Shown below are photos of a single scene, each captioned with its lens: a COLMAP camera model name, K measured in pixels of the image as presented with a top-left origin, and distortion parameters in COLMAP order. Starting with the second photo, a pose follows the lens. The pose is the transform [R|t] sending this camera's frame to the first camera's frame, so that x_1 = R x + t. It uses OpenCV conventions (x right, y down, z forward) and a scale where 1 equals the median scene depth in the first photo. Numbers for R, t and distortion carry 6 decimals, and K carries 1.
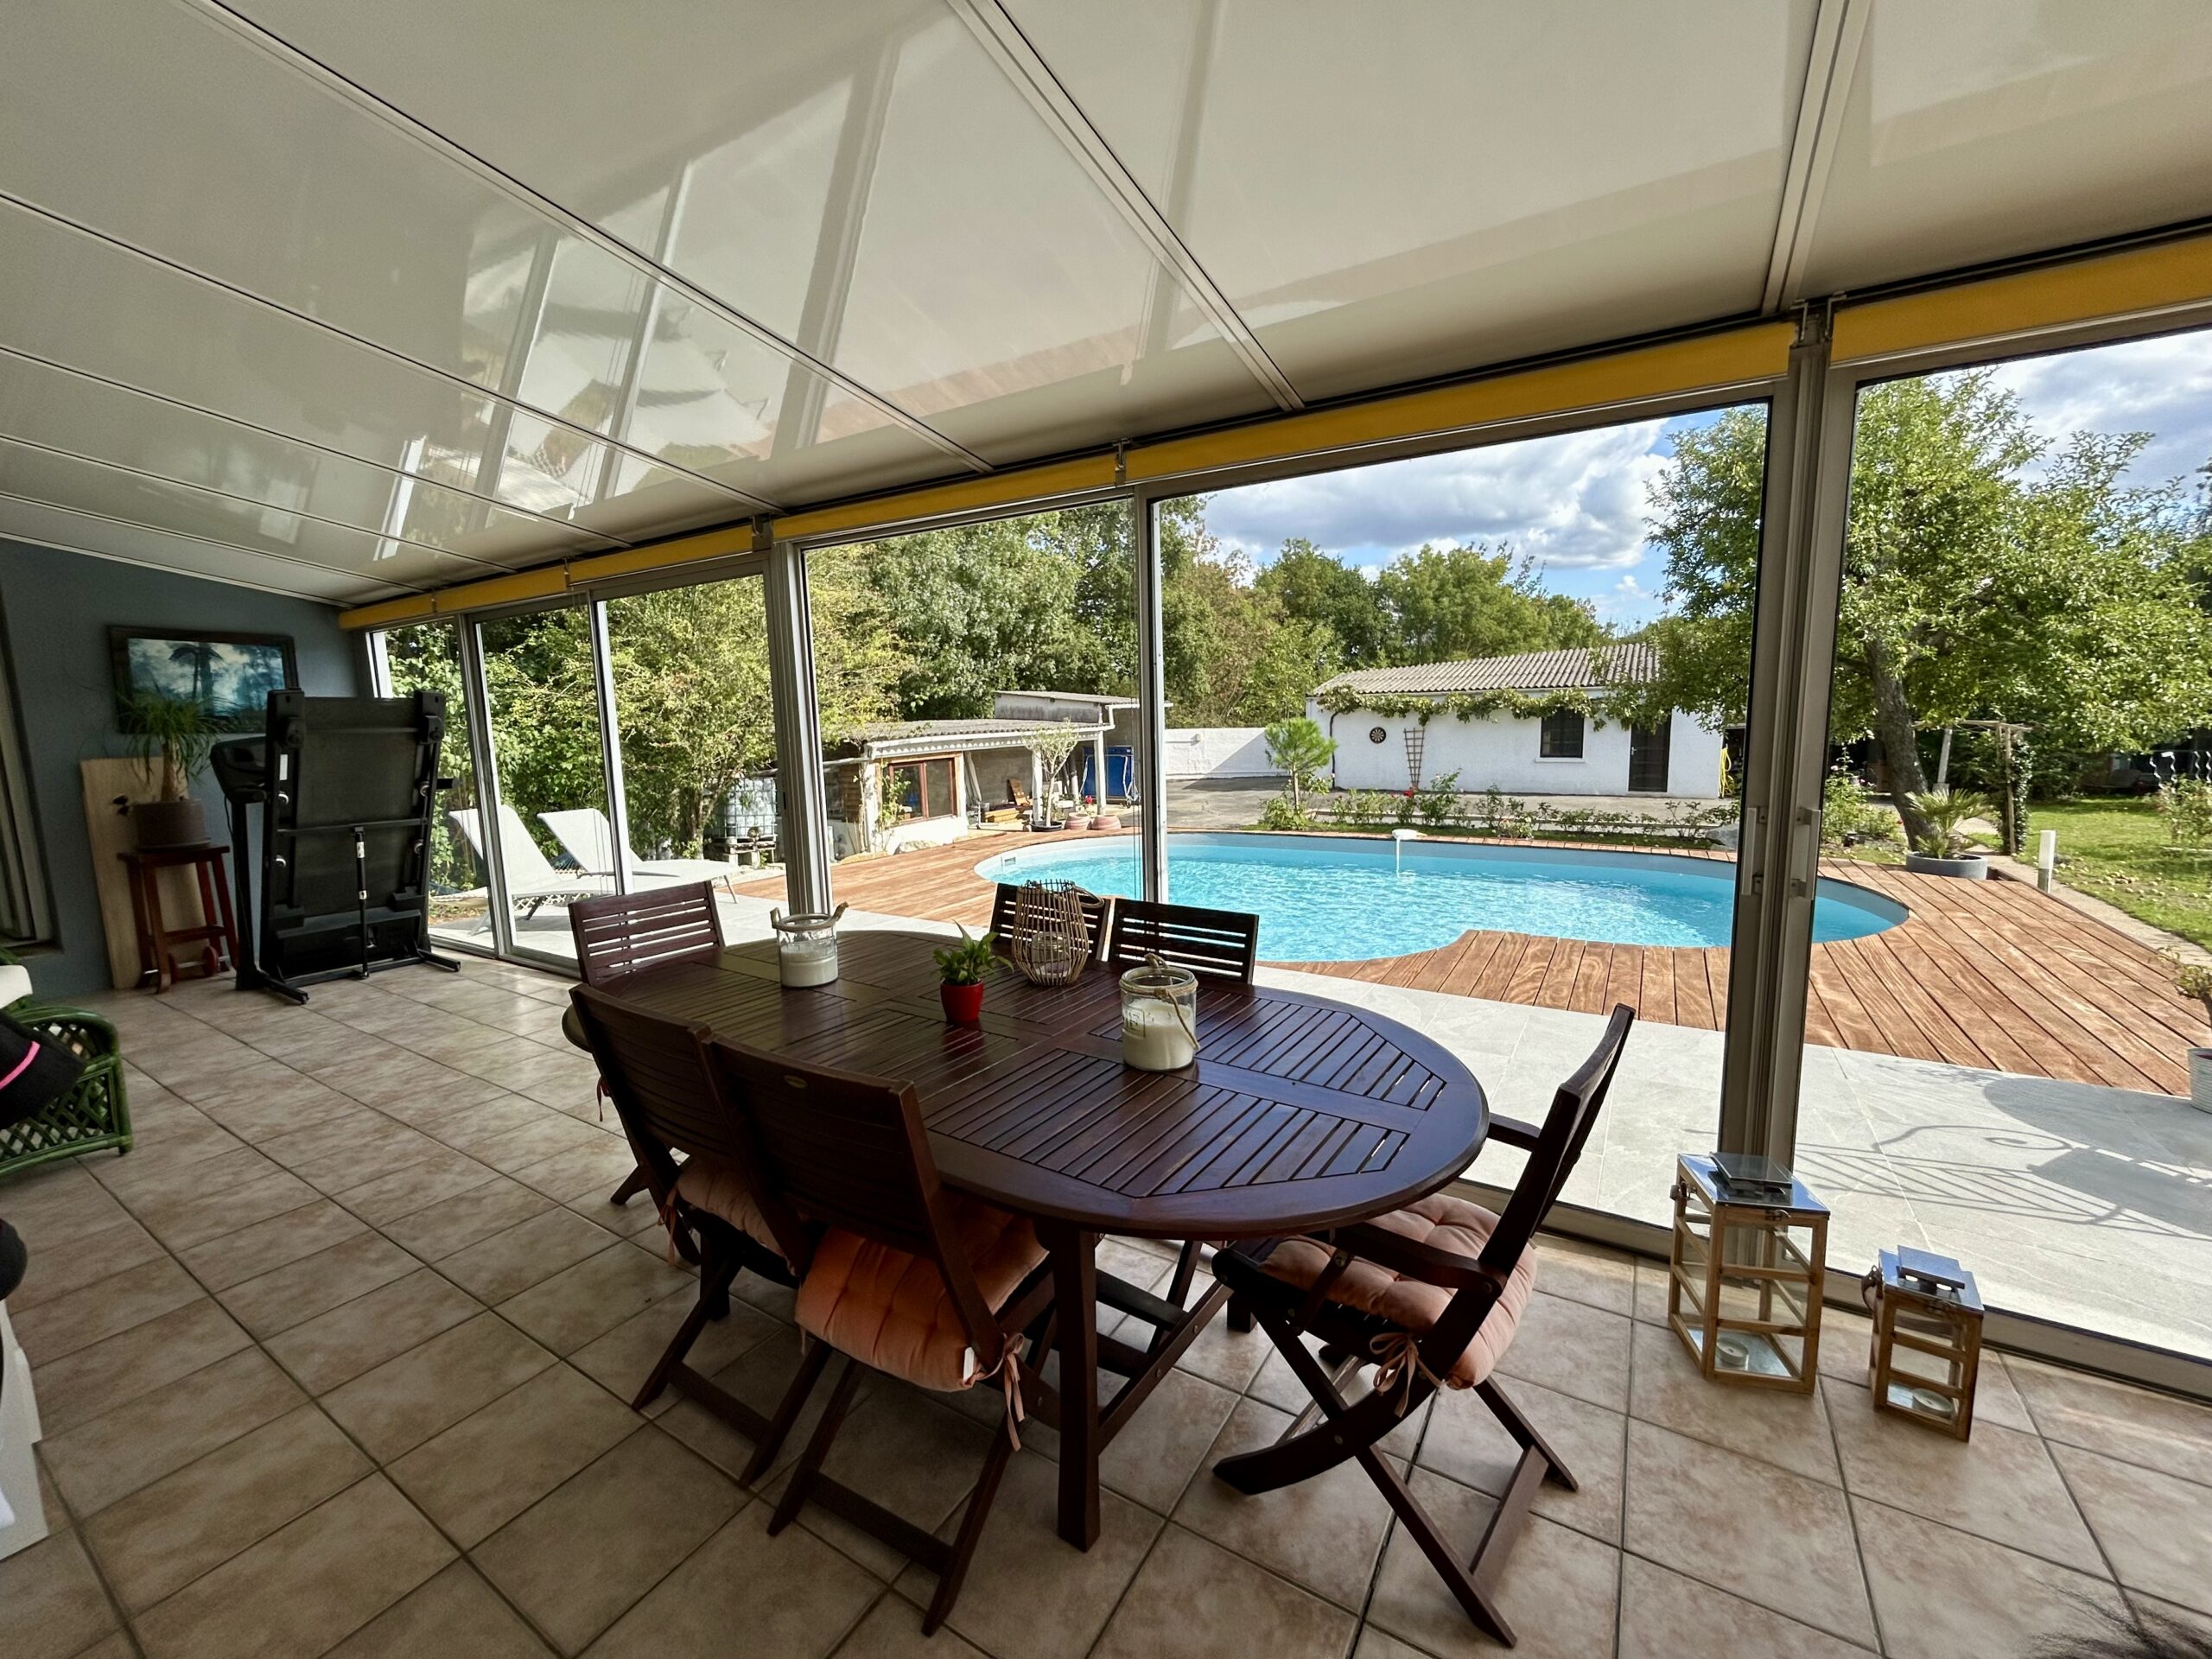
lens RADIAL K [[895.6, 0, 1106.4], [0, 895.6, 822.0], [0, 0, 1]] dist [-0.003871, 0.001238]
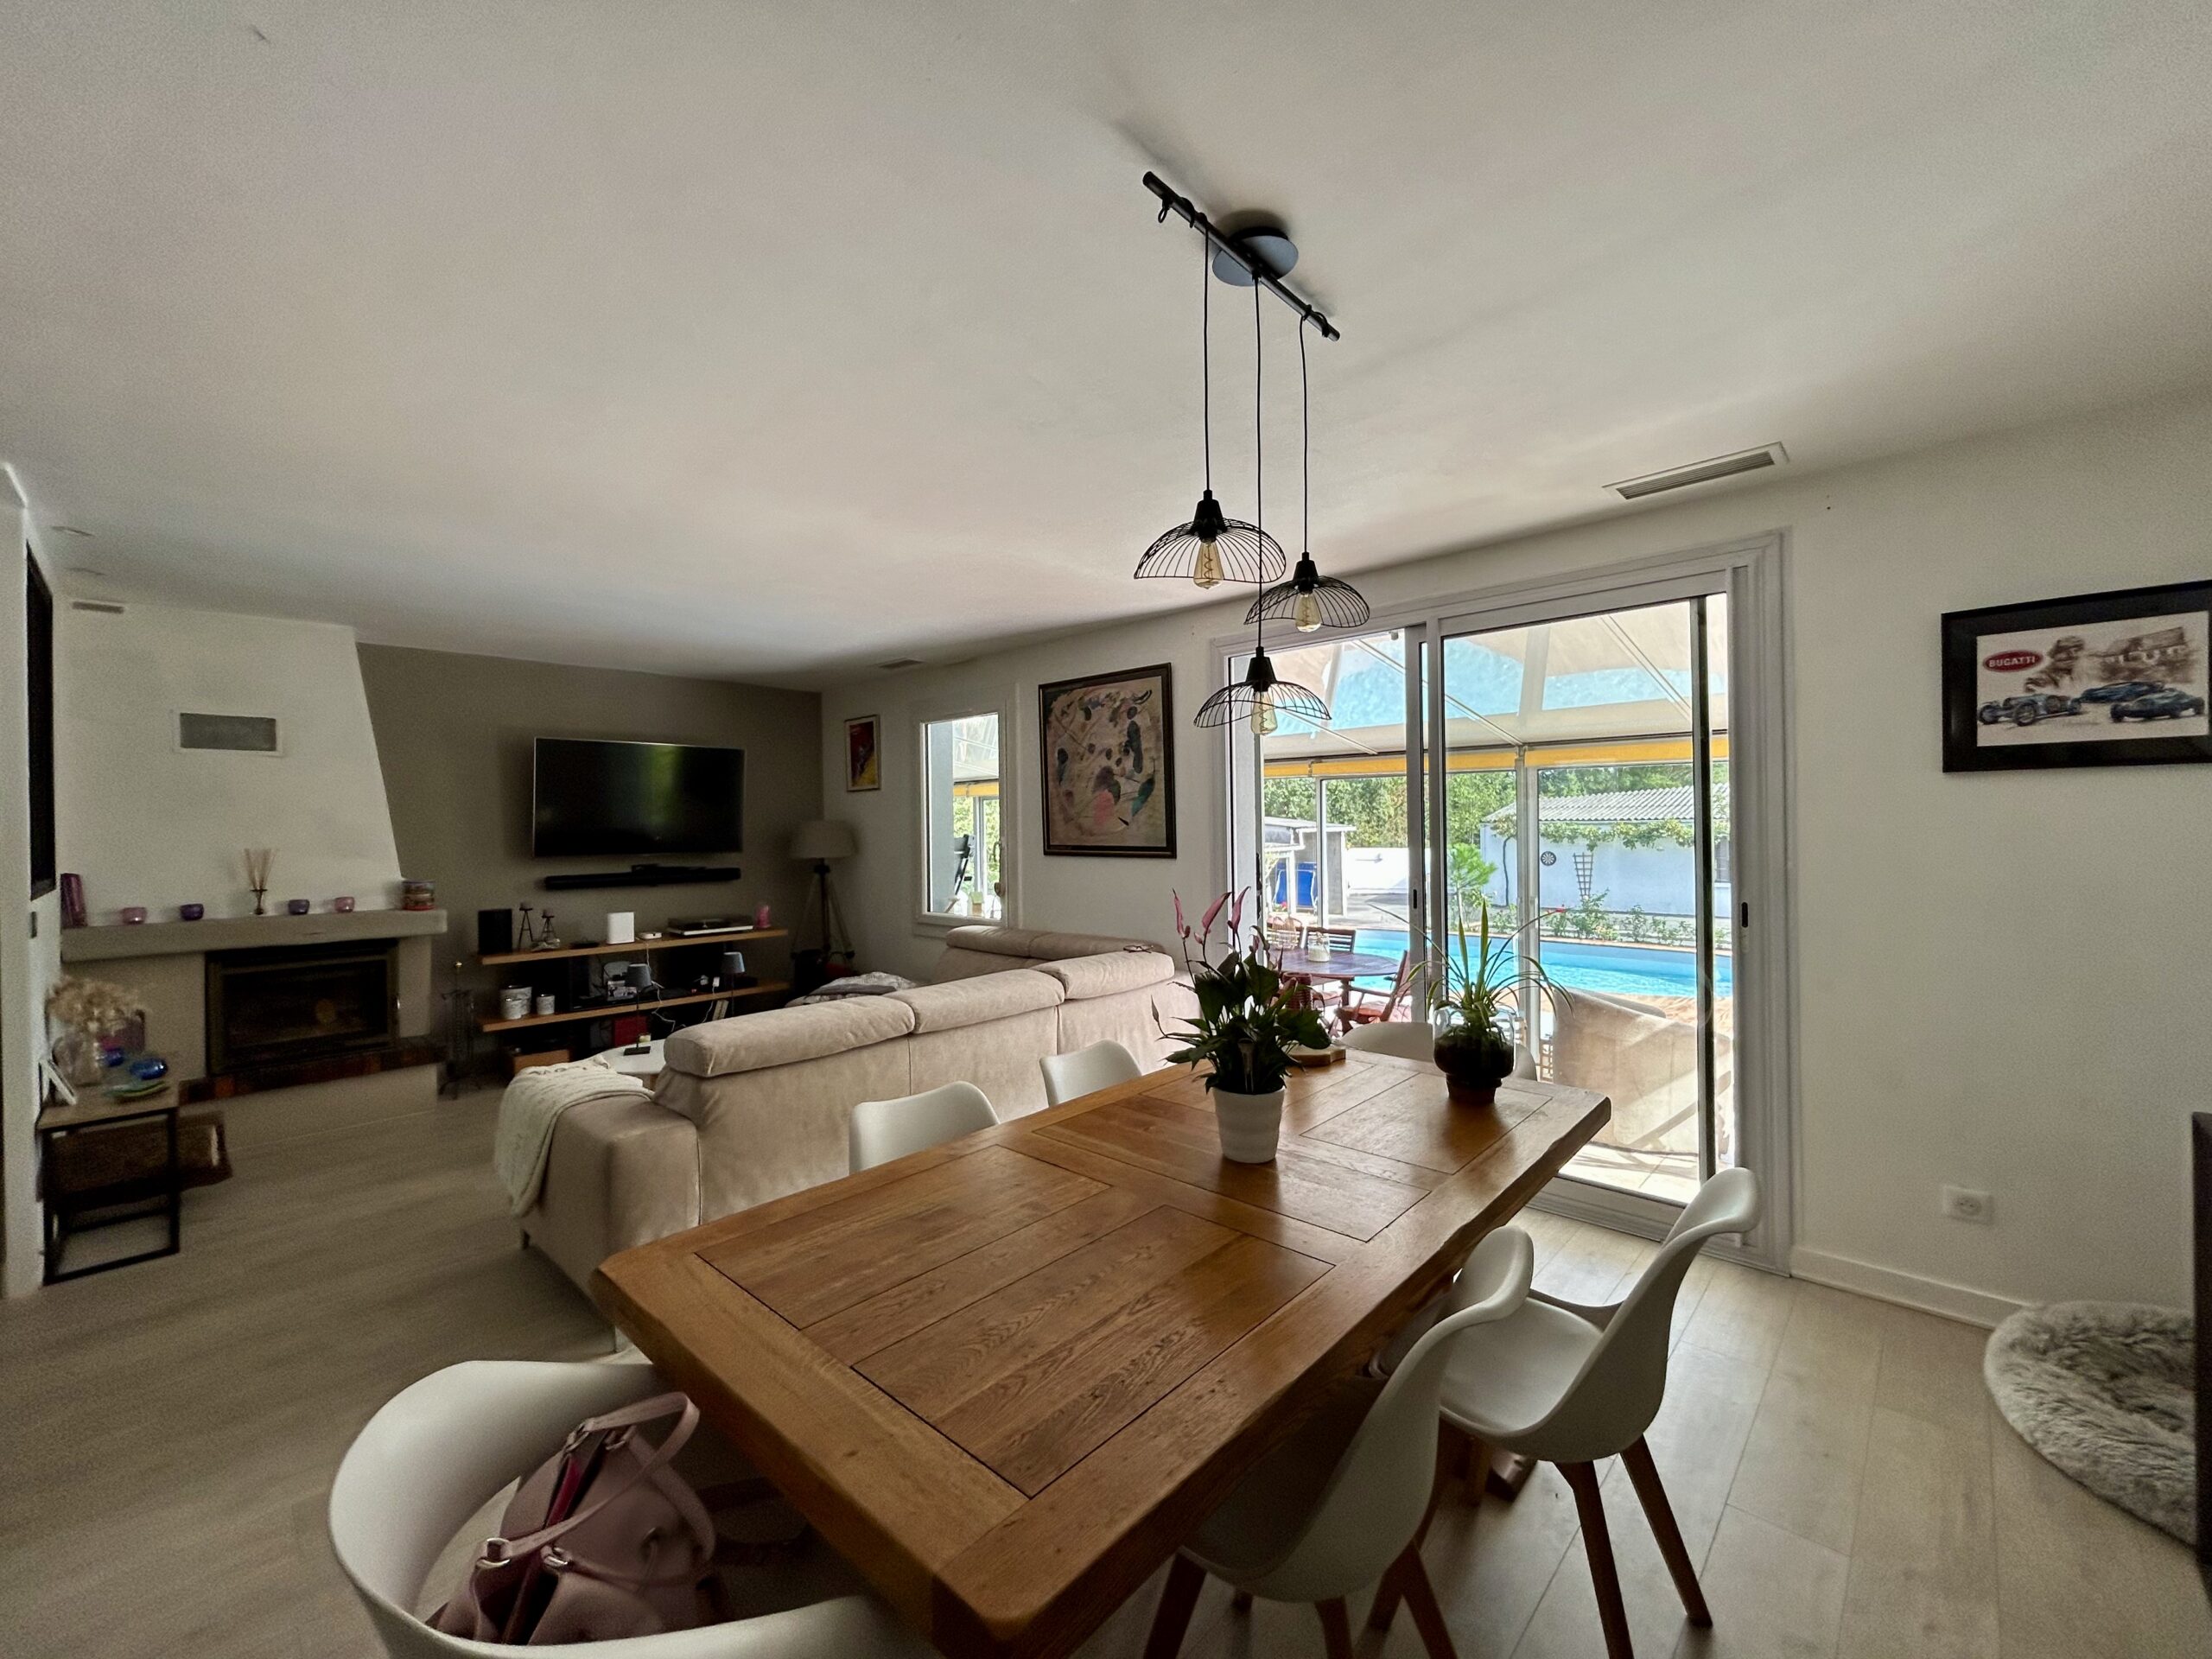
lens RADIAL K [[895.6, 0, 1112.4], [0, 895.6, 823.5], [0, 0, 1]] dist [-0.003871, 0.001238]
pose [[0.979727, 0.016436, -0.199664, -0.004437], [-0.040688, 0.992183, -0.117973, 0.017184], [0.196164, 0.123705, 0.972737, -0.262367]]
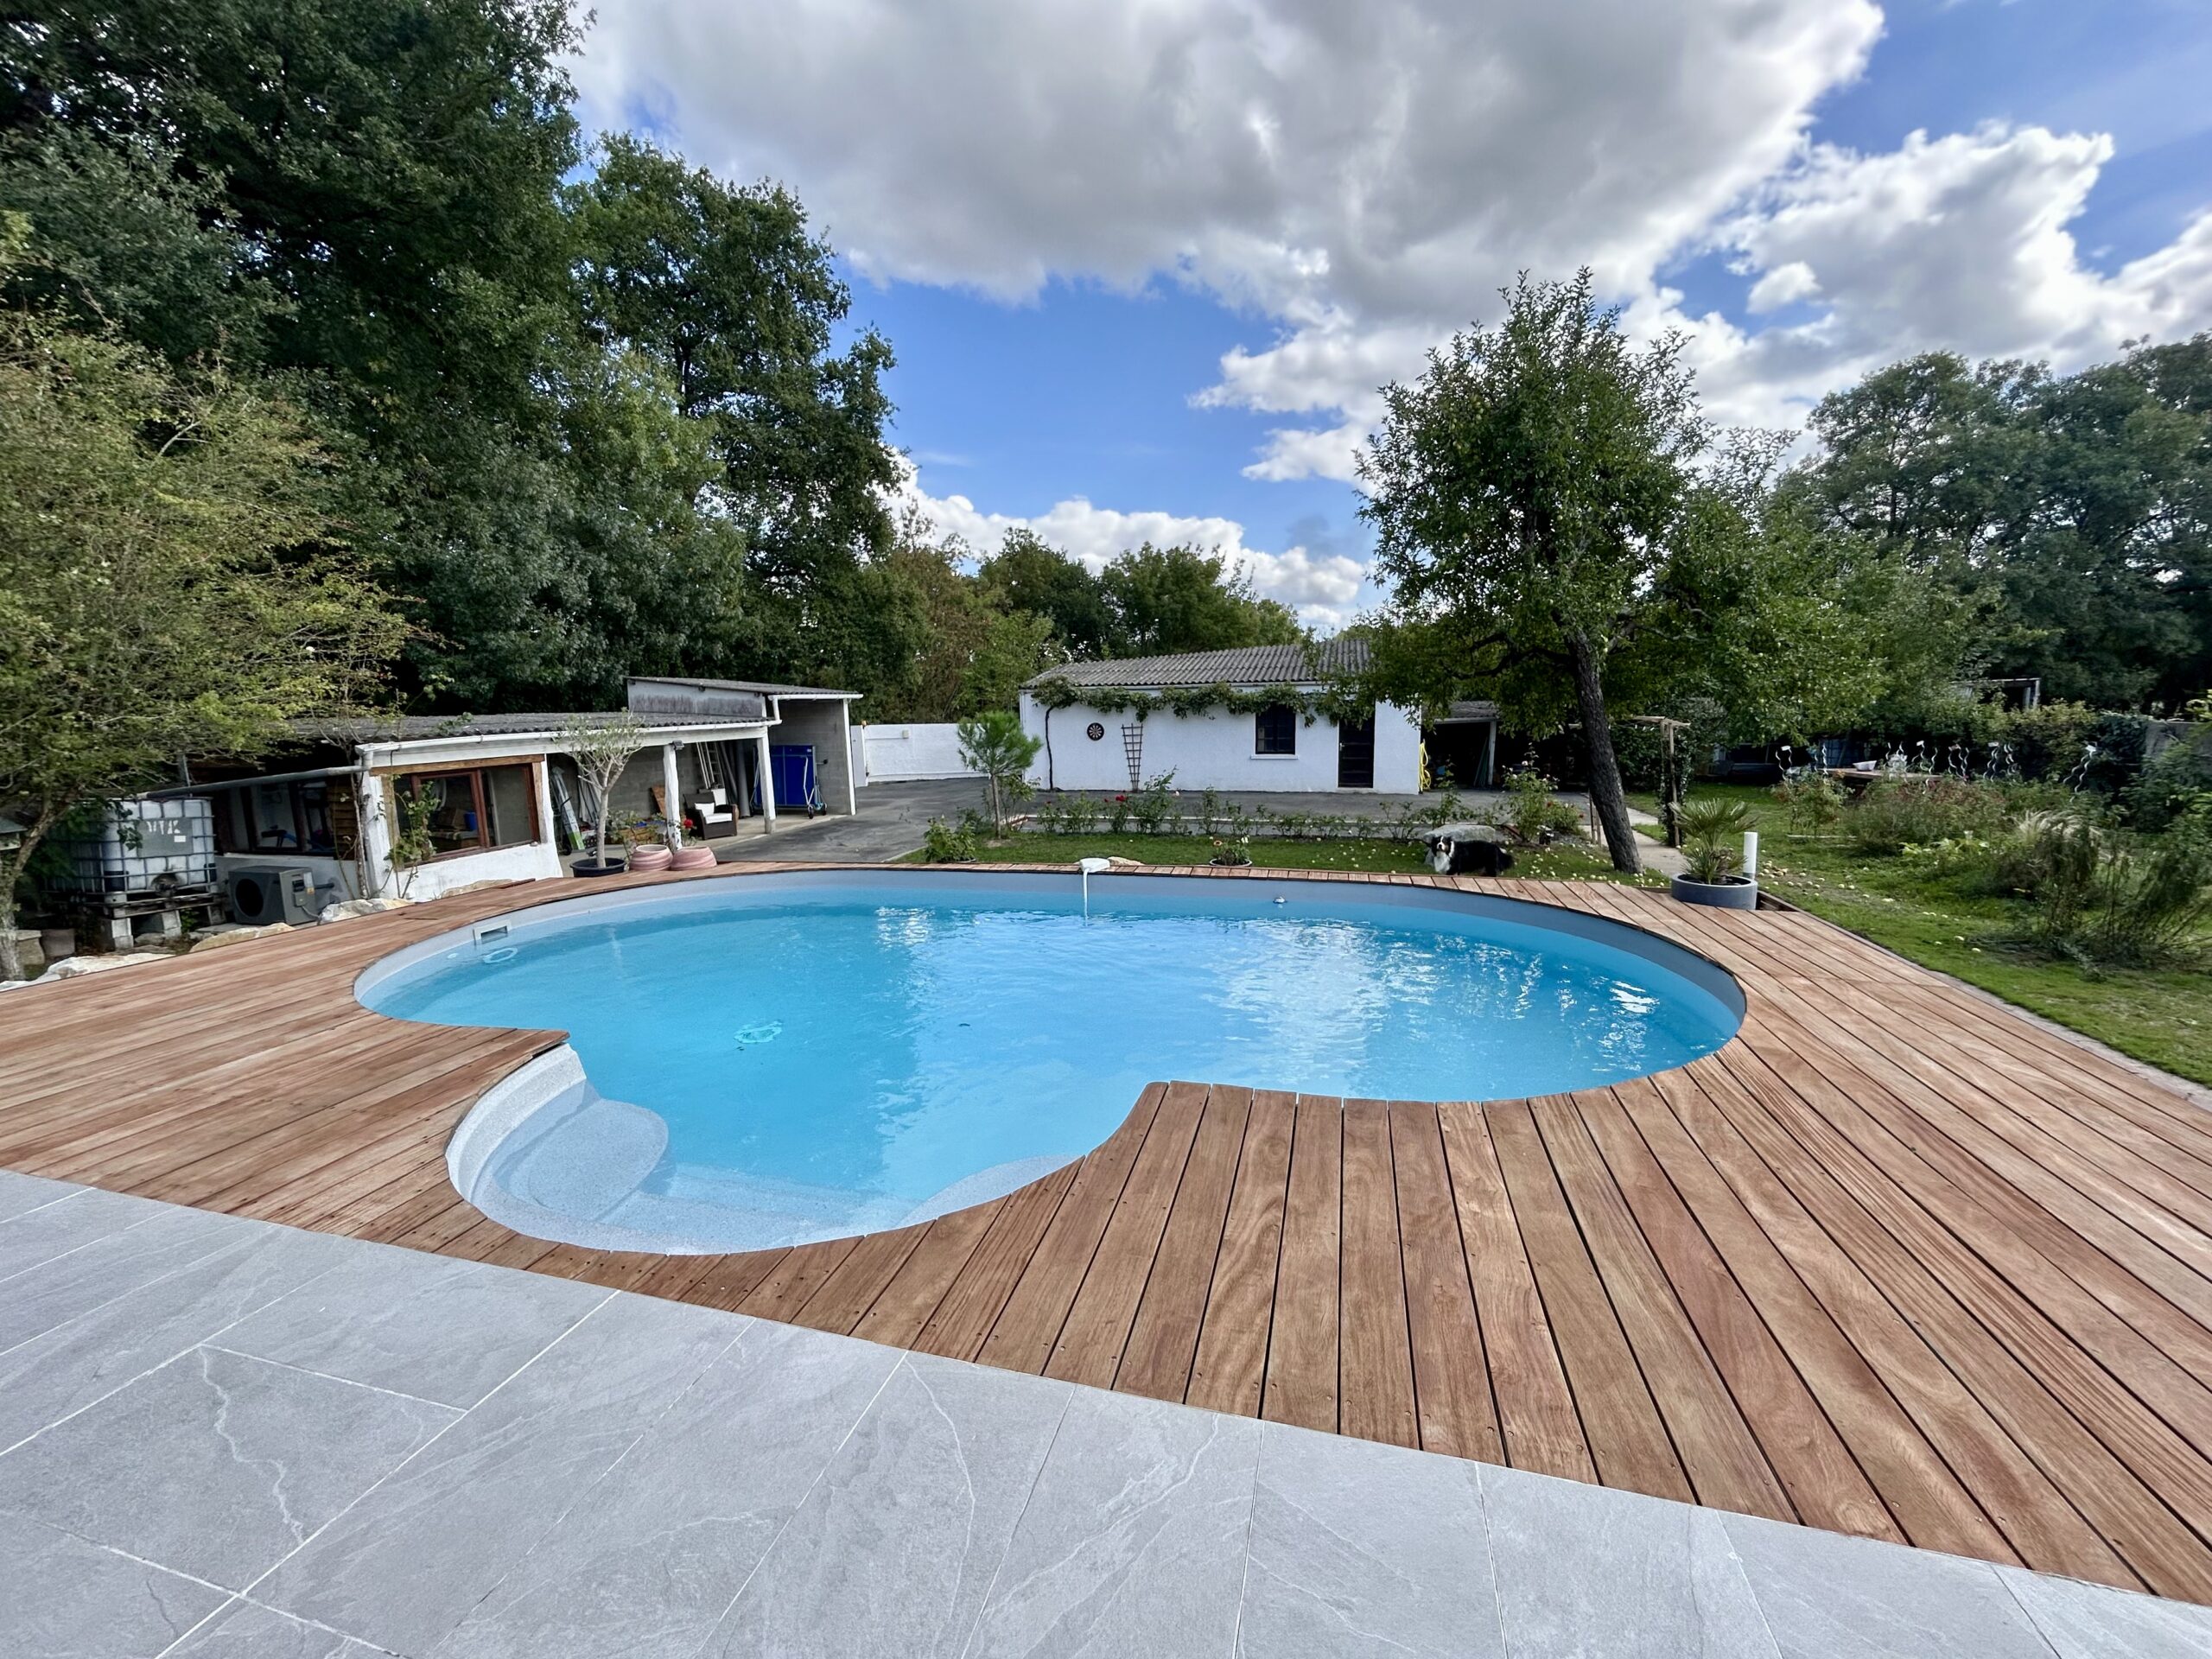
lens RADIAL K [[895.6, 0, 1112.4], [0, 895.6, 825.7], [0, 0, 1]] dist [-0.003871, 0.001238]
pose [[0.957449, -0.032438, 0.286773, 0.073336], [0.029969, 0.999466, 0.012995, -0.015368], [-0.287042, -0.003848, 0.957910, 0.152627]]
